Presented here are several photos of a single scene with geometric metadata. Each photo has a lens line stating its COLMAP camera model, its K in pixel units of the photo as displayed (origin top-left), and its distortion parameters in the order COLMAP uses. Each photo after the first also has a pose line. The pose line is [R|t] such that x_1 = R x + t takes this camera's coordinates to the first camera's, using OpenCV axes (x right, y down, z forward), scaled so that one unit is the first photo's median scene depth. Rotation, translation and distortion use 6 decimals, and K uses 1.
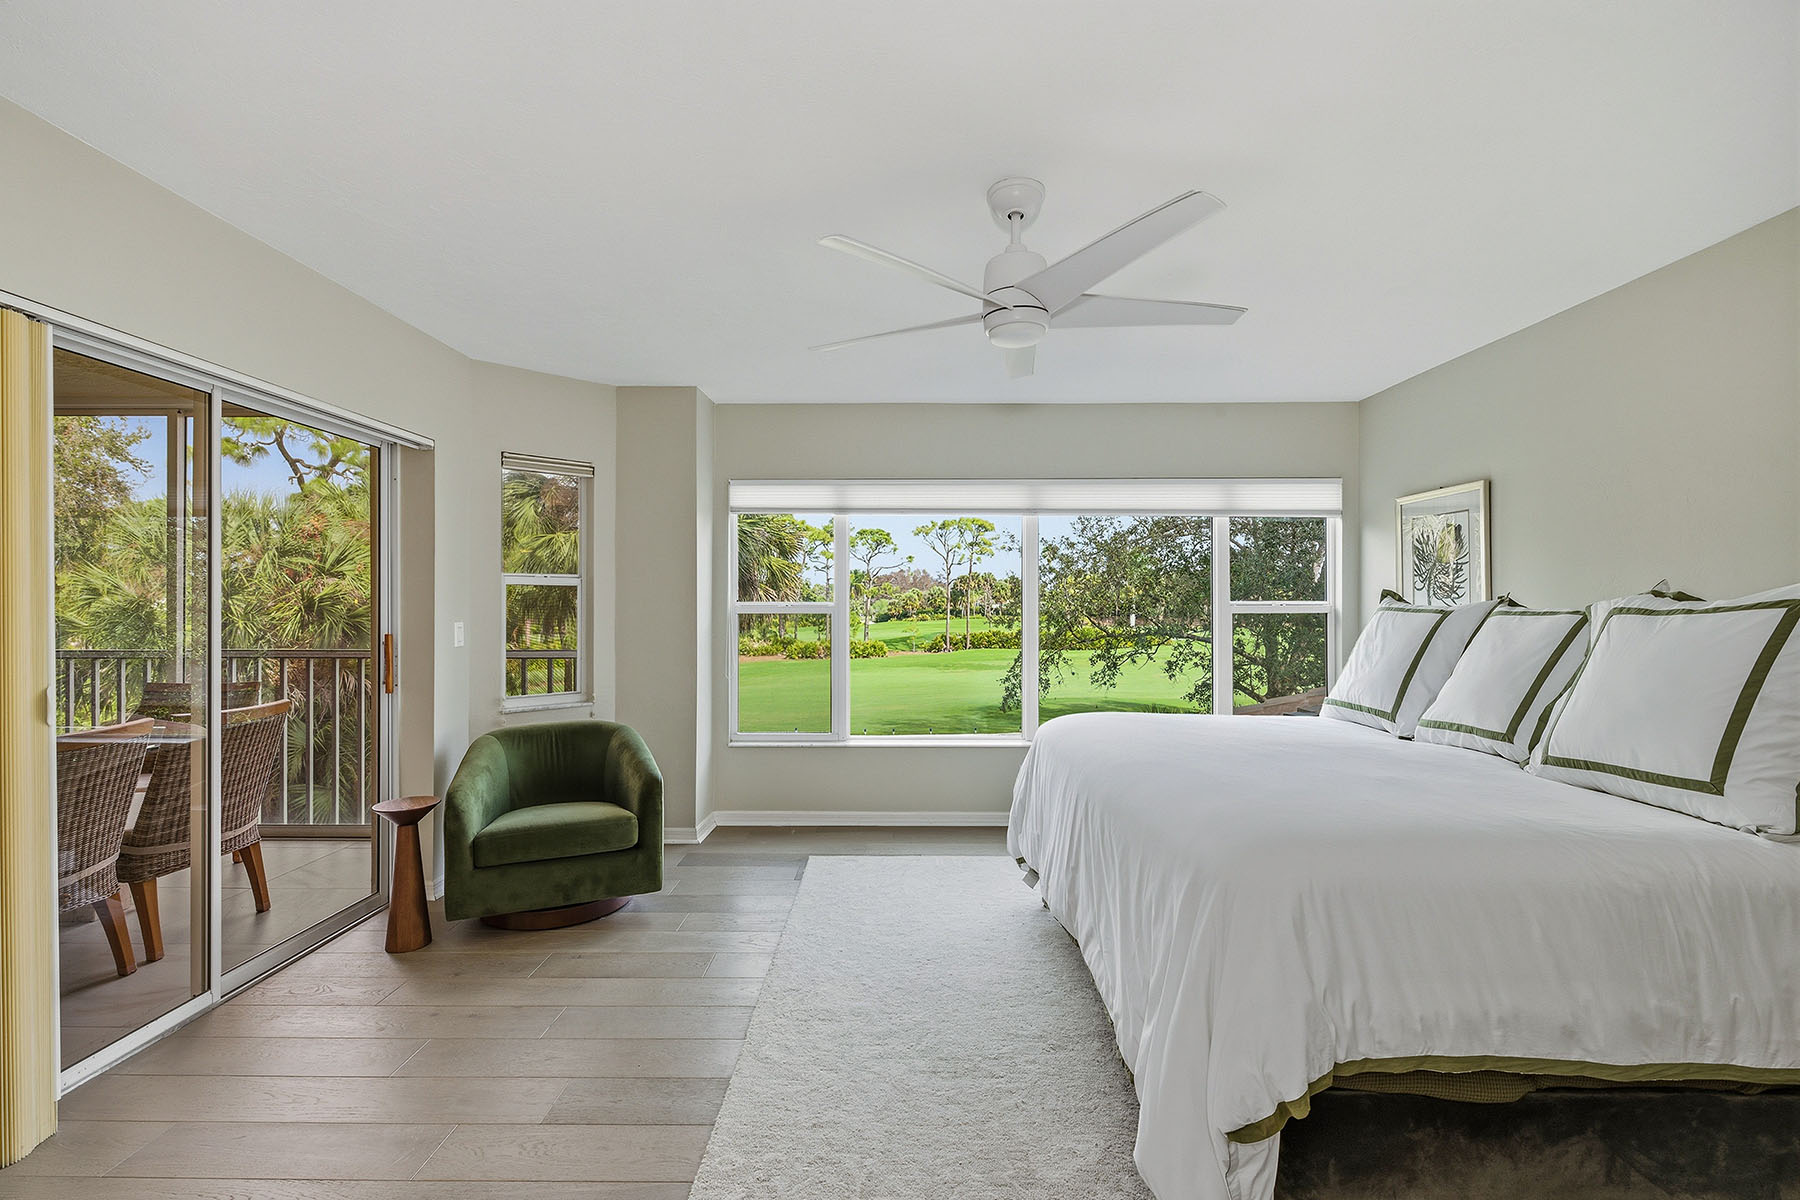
lens RADIAL K [[789.6, 0, 894.7], [0, 789.6, 605.1], [0, 0, 1]] dist [0.013092, -0.010903]
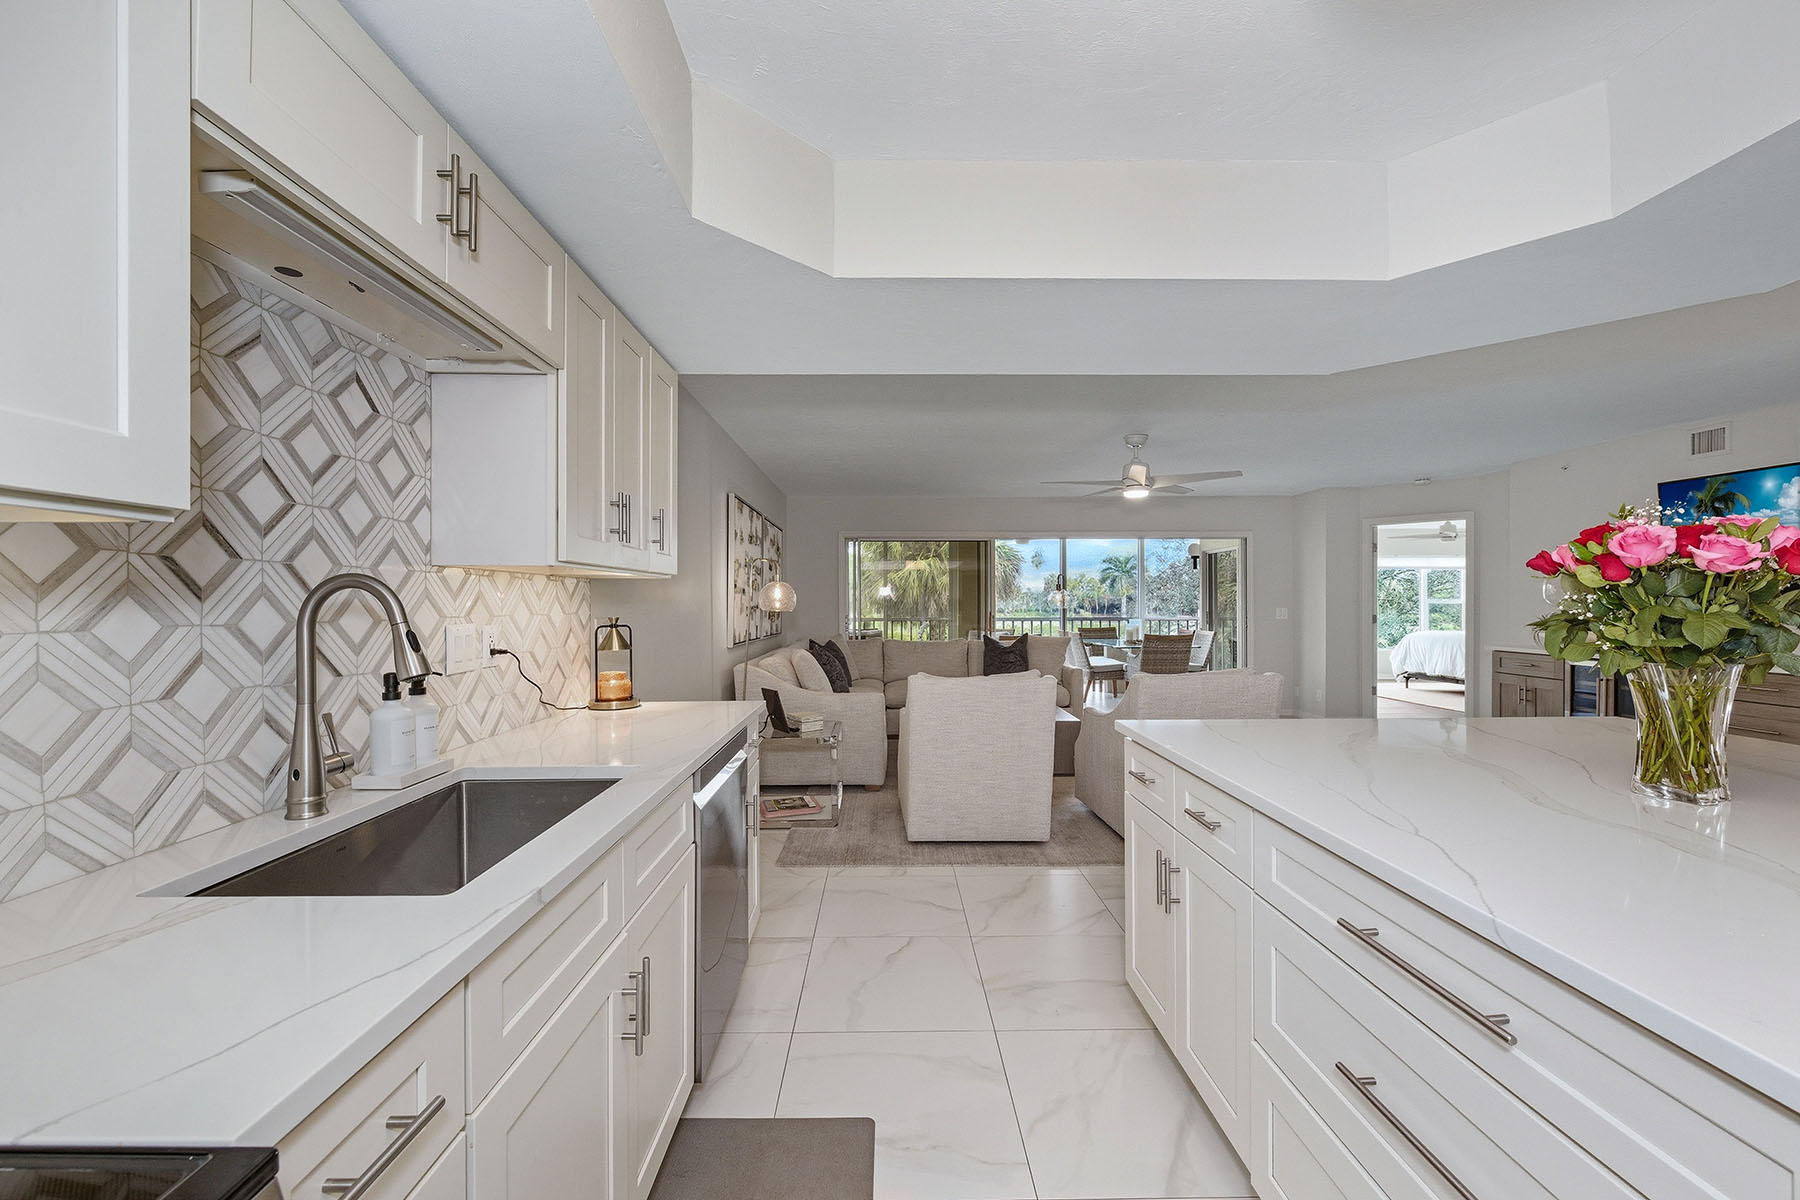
lens RADIAL K [[713.6, 0, 905.2], [0, 713.6, 603.7], [0, 0, 1]] dist [0.000159, -0.000009]
pose [[0.998574, -0.002351, 0.053342, -1.775976], [0.002569, 0.999989, -0.004025, 0.017826], [-0.053332, 0.004157, 0.998568, -1.621580]]
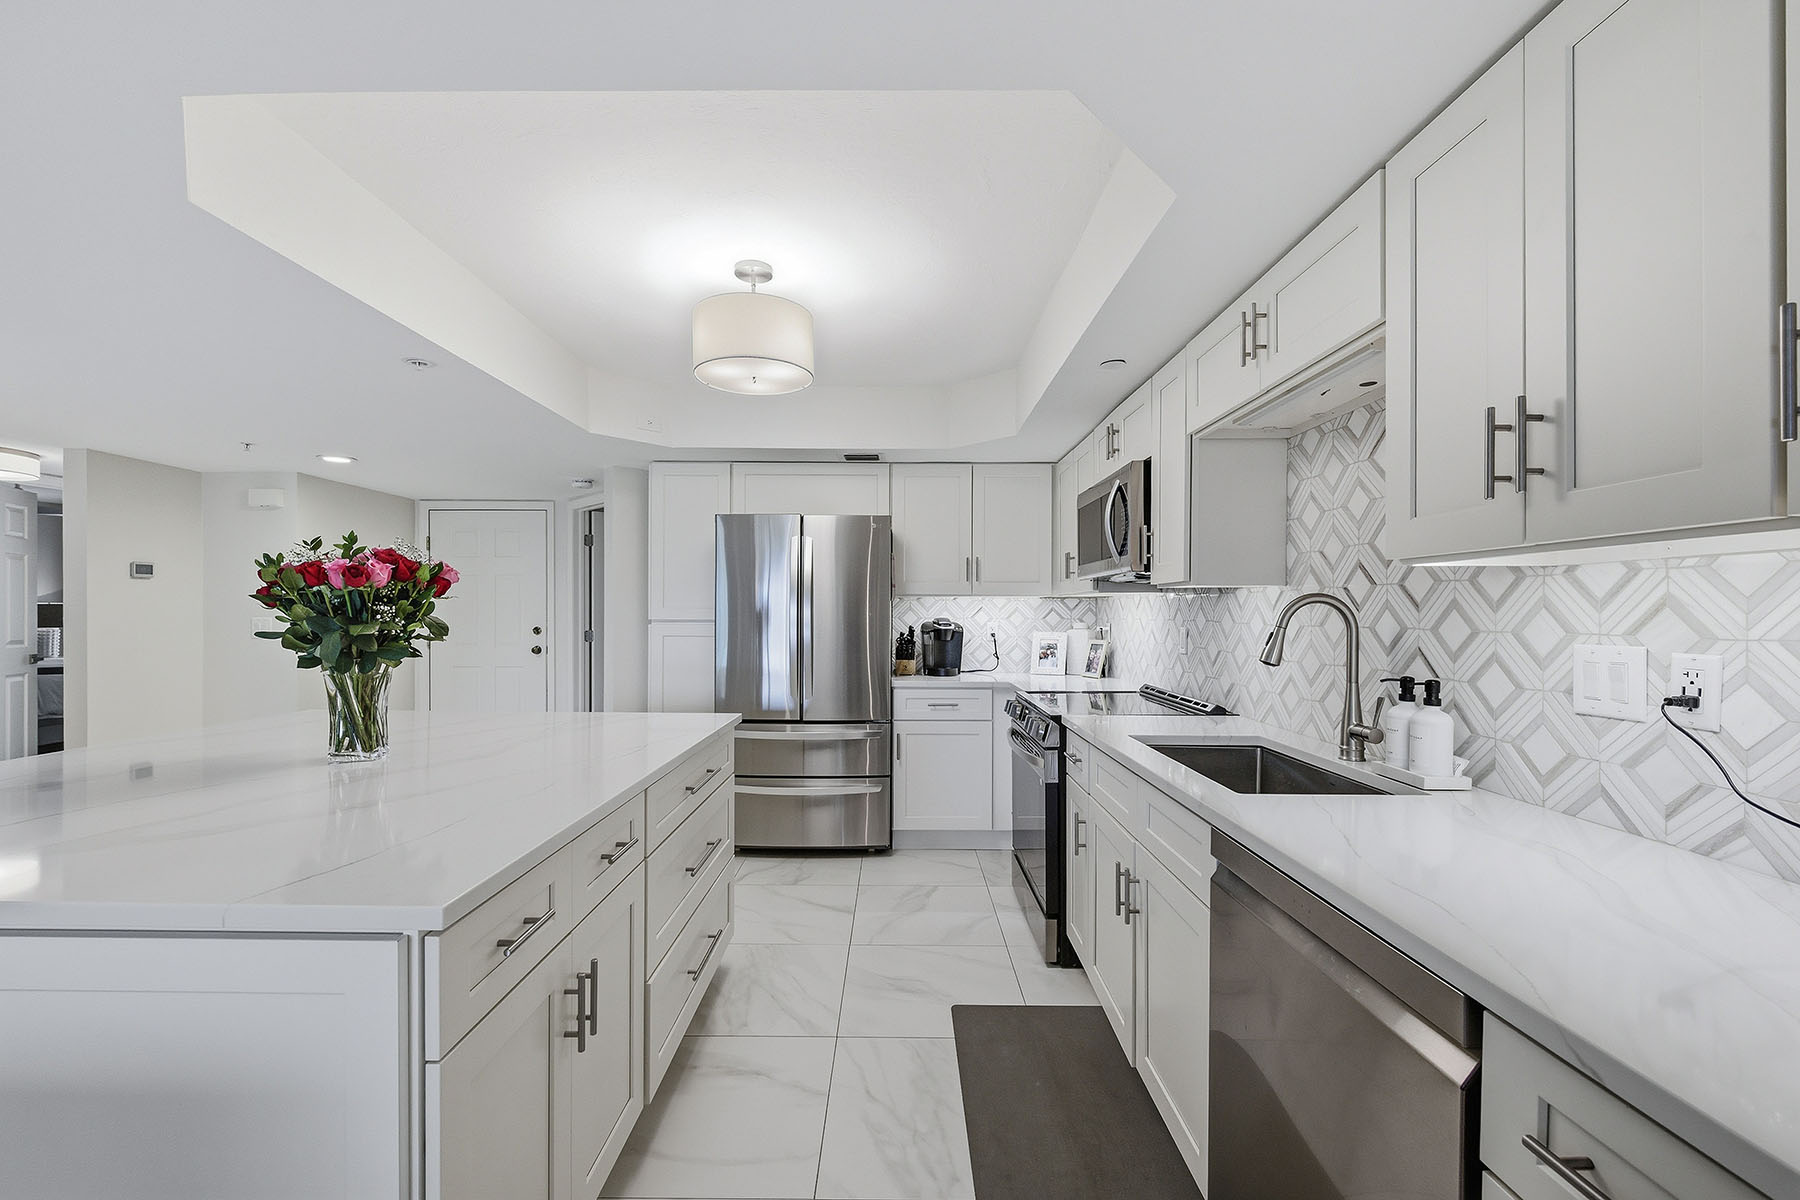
lens RADIAL K [[725.9, 0, 892.7], [0, 725.9, 611.6], [0, 0, 1]] dist [-0.001495, -0.000238]
pose [[-0.999755, -0.002691, -0.021987, -1.723712], [-0.002800, 0.999984, 0.004925, 0.013480], [0.021974, 0.004985, -0.999746, -0.920964]]
